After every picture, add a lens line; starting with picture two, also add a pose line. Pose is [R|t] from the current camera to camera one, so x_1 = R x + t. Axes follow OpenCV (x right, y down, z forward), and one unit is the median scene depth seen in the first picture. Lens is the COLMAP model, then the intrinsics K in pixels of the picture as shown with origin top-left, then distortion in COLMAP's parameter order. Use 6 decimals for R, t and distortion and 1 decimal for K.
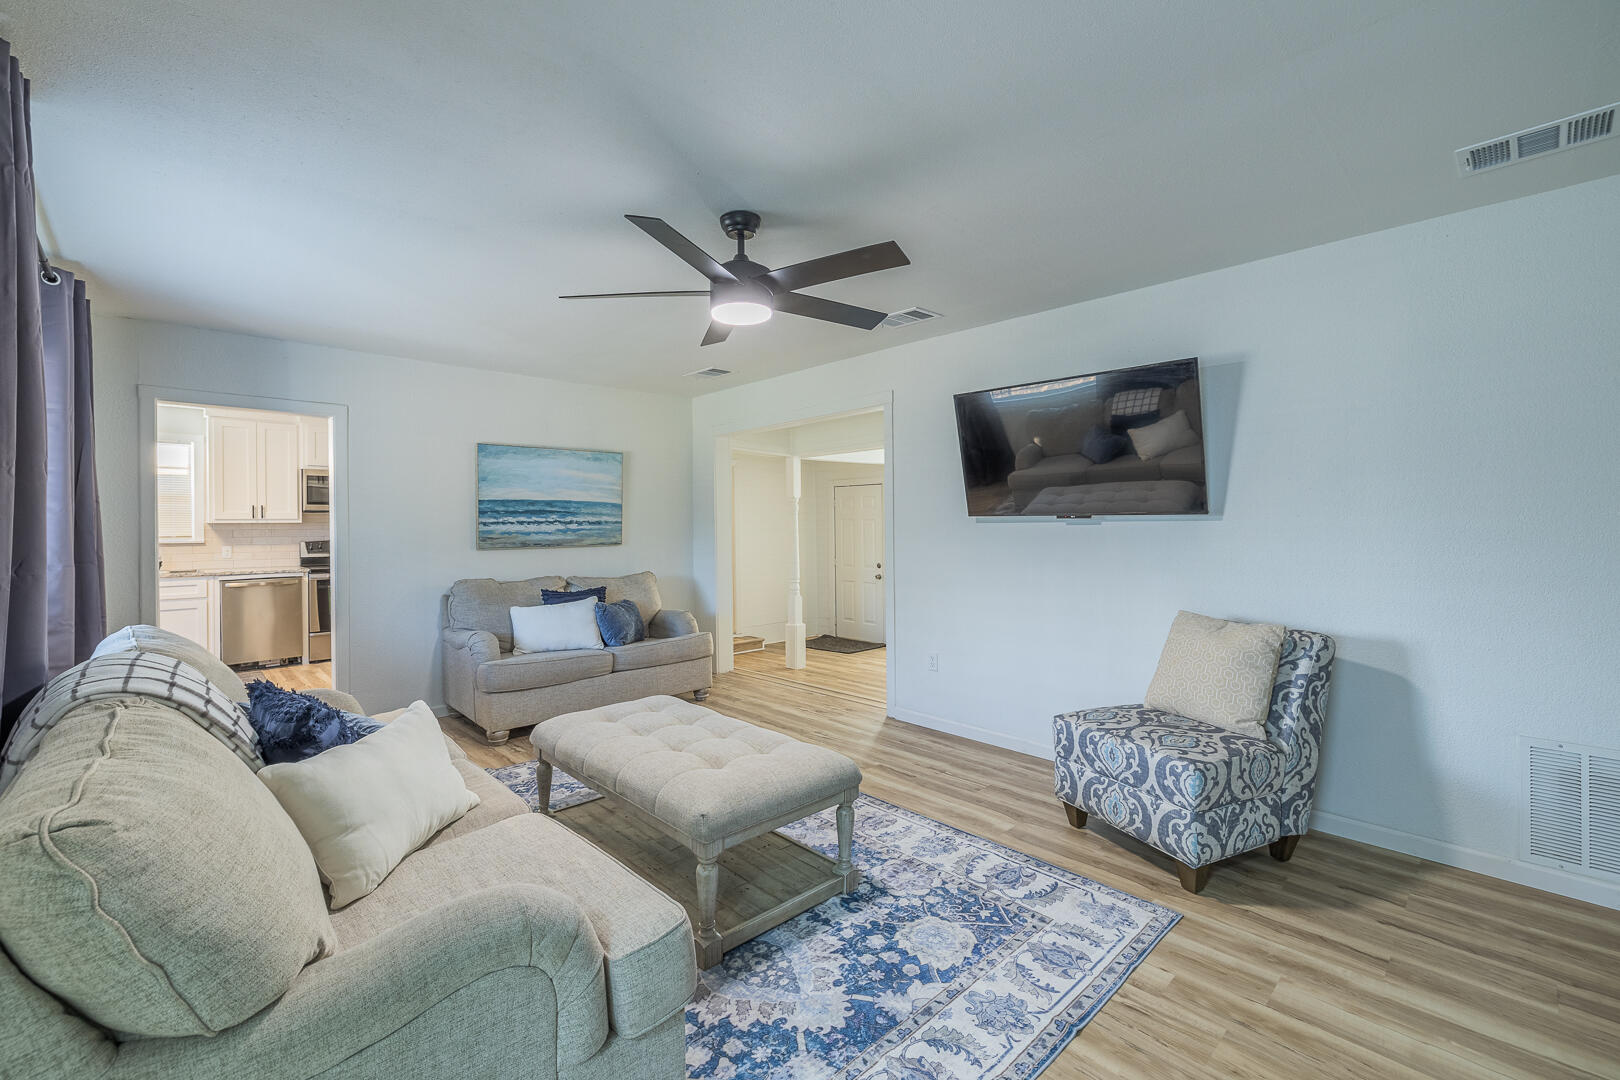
lens RADIAL K [[681.0, 0, 793.9], [0, 681.0, 522.9], [0, 0, 1]] dist [0.001201, -0.000262]
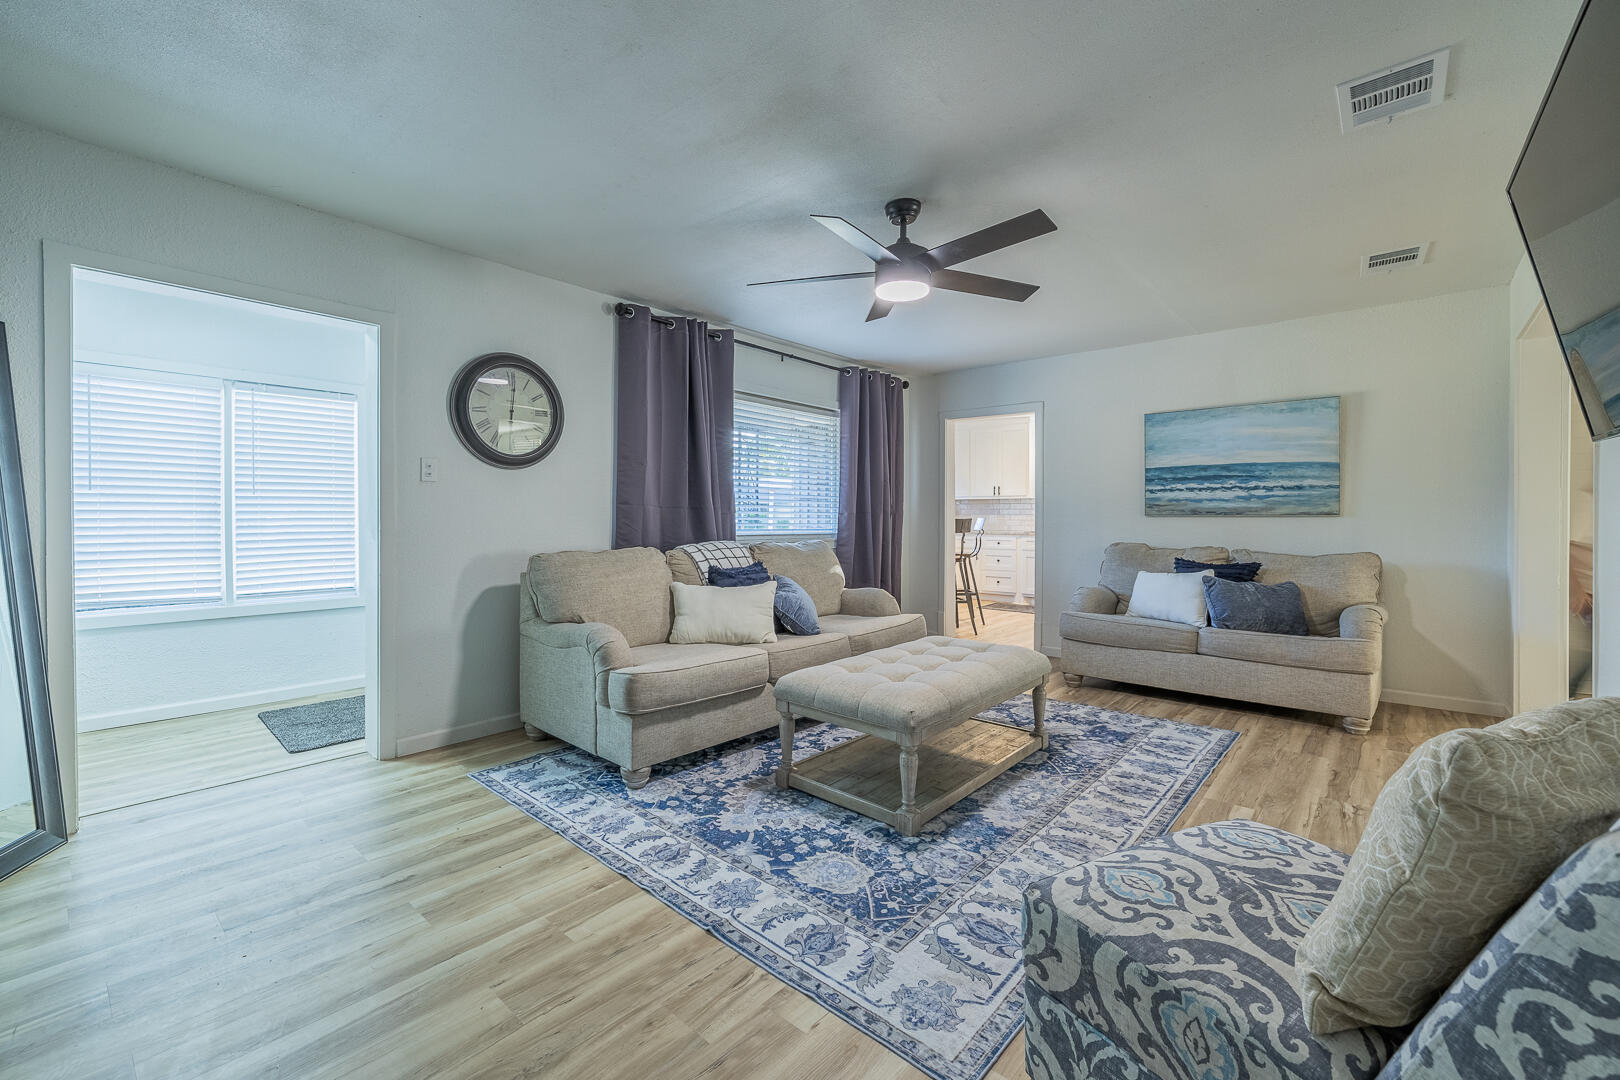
lens RADIAL K [[681.0, 0, 793.9], [0, 681.0, 522.9], [0, 0, 1]] dist [0.001201, -0.000262]
pose [[0.085019, 0.020916, -0.996160, 0.993076], [0.001125, 0.999777, 0.021088, 0.050487], [0.996379, -0.002914, 0.084976, 0.695181]]
